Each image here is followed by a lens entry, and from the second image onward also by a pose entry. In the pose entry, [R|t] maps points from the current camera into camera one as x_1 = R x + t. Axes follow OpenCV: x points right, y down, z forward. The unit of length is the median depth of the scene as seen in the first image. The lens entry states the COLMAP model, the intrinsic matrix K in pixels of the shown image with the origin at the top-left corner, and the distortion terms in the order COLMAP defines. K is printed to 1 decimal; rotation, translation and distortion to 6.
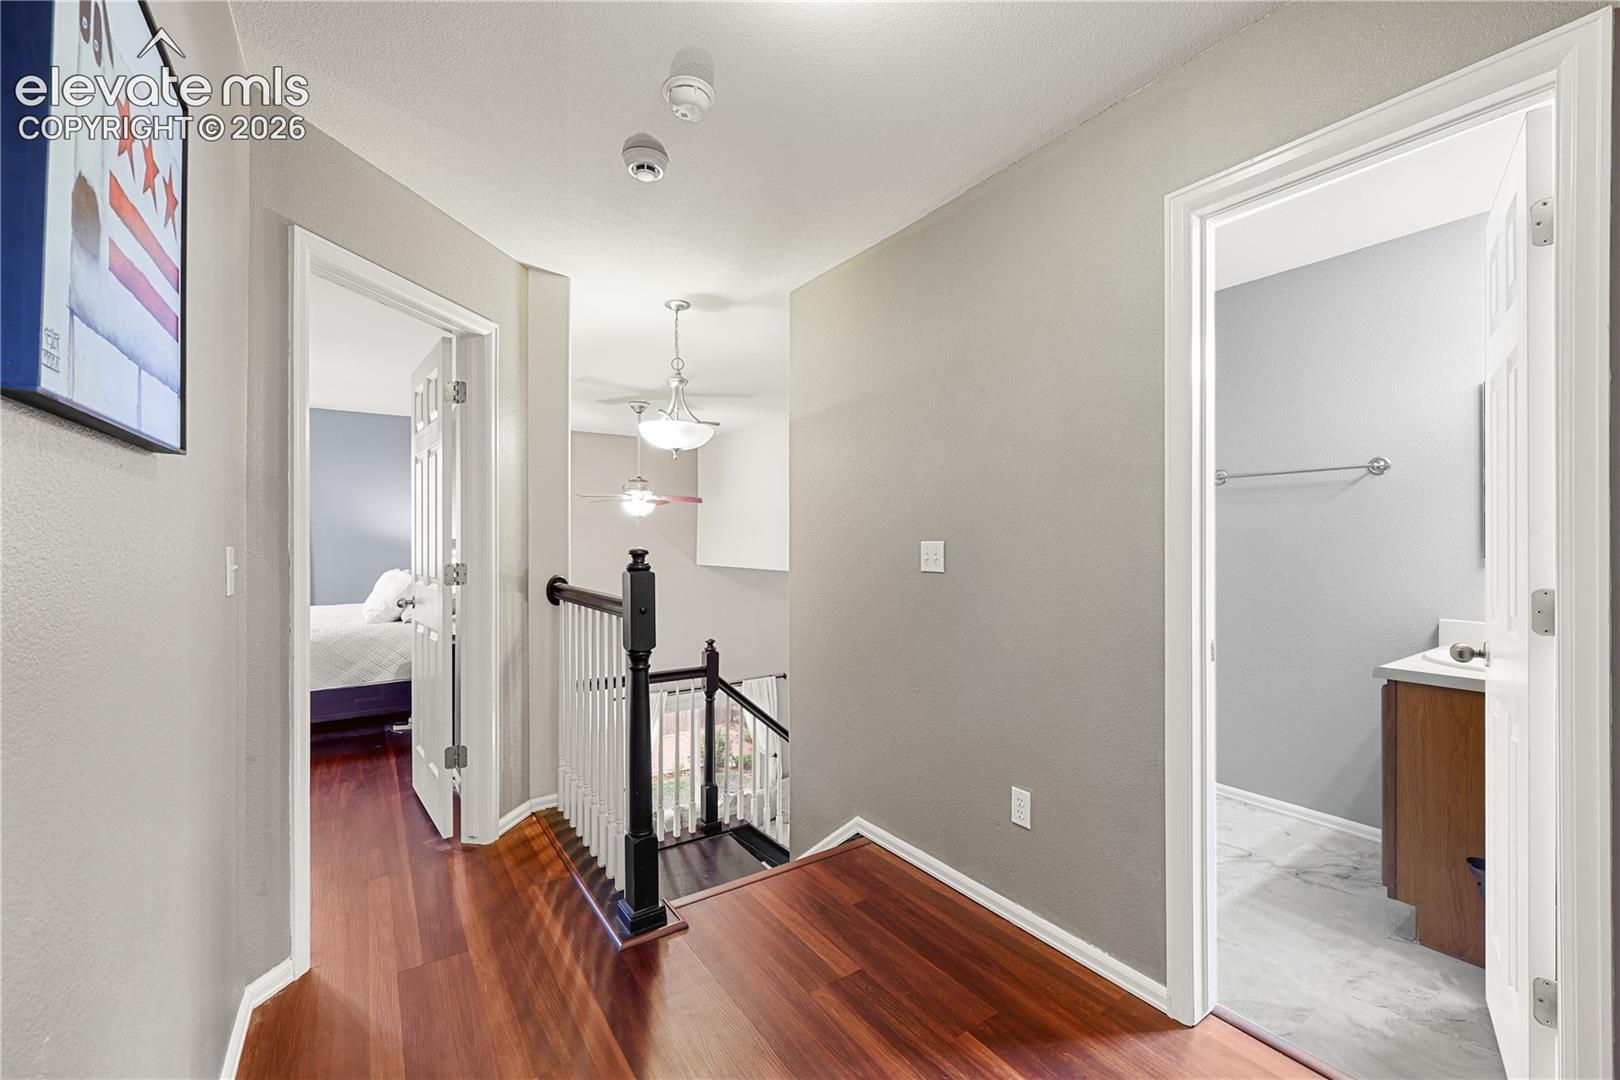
lens RADIAL K [[652.5, 0, 806.7], [0, 652.5, 543.4], [0, 0, 1]] dist [0.000009, 0.000961]
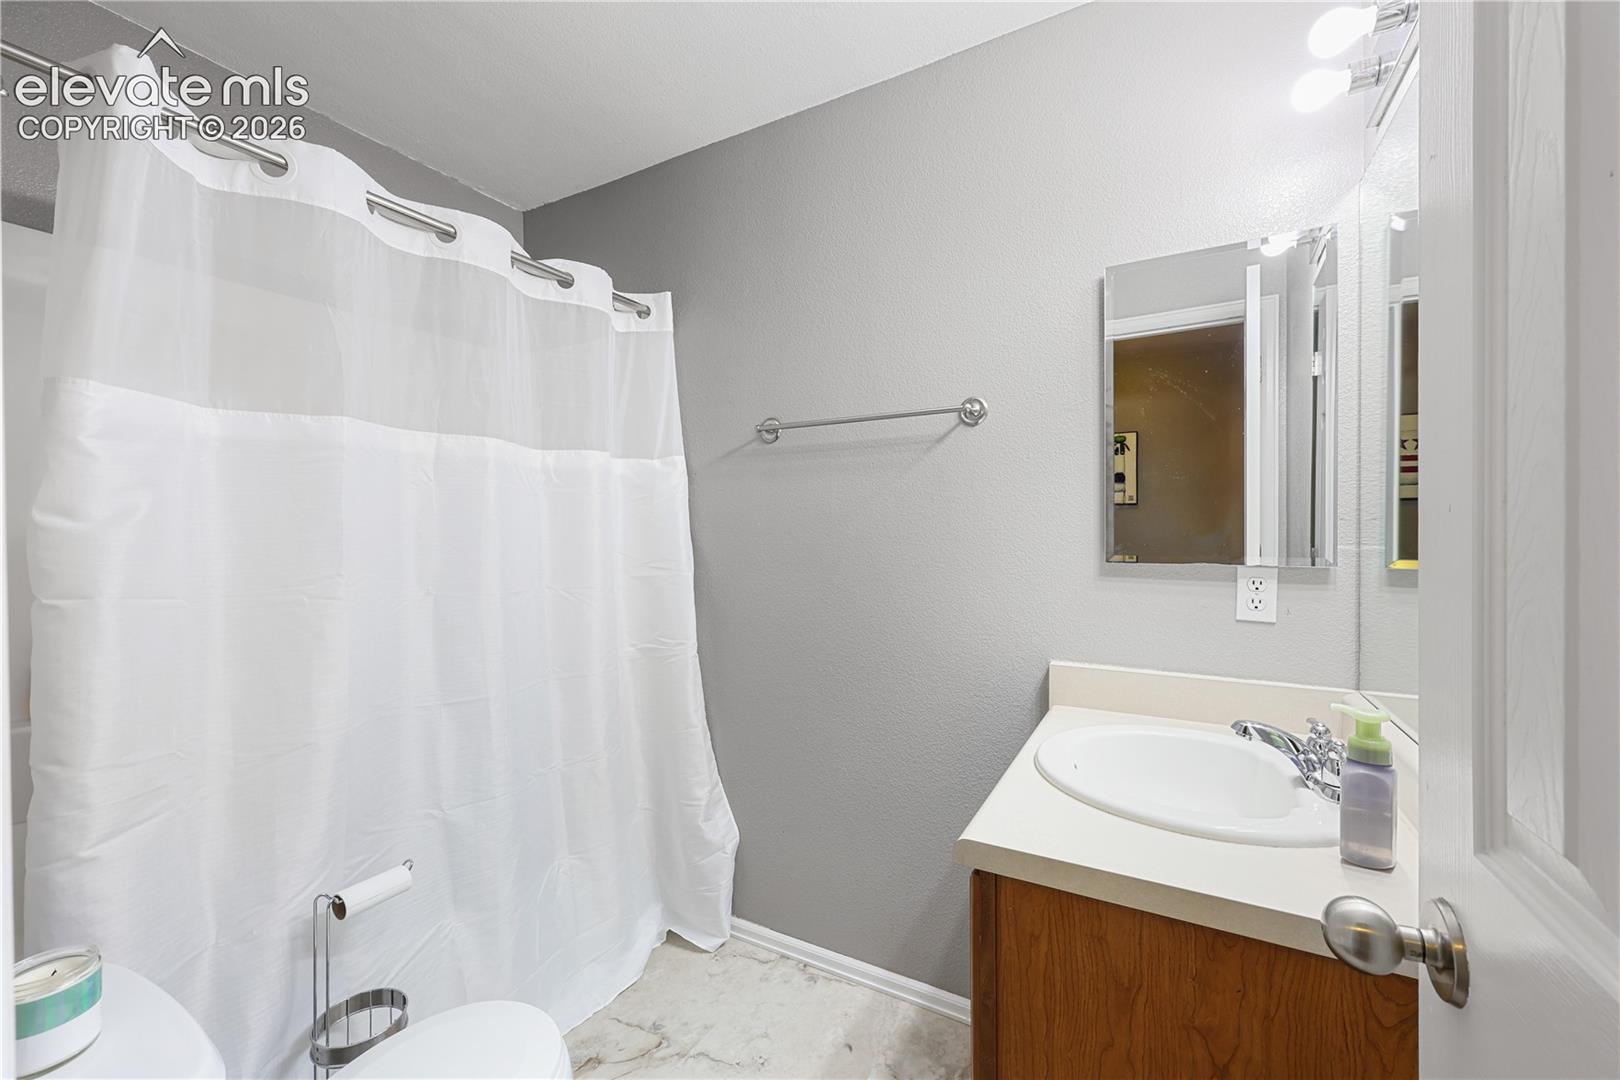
lens RADIAL K [[652.5, 0, 811.3], [0, 652.5, 537.2], [0, 0, 1]] dist [0.000009, 0.000961]
pose [[0.894441, -0.000422, 0.447186, 0.467411], [0.001221, 0.999998, -0.001498, -0.000175], [-0.447185, 0.001886, 0.894440, 0.520642]]
